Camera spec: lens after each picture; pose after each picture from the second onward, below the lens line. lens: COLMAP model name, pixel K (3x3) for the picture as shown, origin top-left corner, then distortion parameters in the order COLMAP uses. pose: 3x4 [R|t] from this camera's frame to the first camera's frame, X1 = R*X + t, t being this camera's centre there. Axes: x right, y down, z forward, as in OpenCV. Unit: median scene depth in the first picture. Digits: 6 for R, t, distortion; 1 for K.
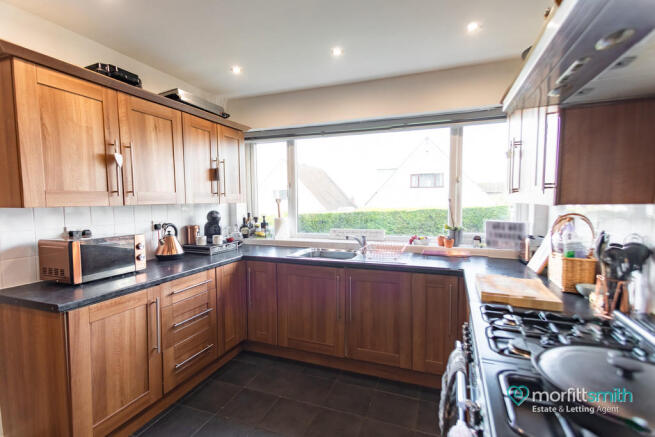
lens RADIAL K [[308.6, 0, 327.8], [0, 308.6, 222.1], [0, 0, 1]] dist [0.011955, -0.000051]
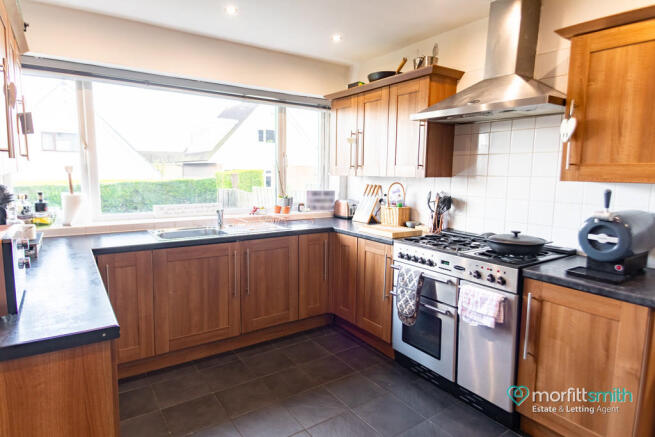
lens RADIAL K [[375.1, 0, 327.5], [0, 375.1, 218.5], [0, 0, 1]] dist [-0.045968, -0.000231]
pose [[0.553977, -0.086855, 0.827989, -0.705730], [0.039763, 0.996168, 0.077893, -0.001749], [-0.831582, -0.010228, 0.555308, 0.129219]]
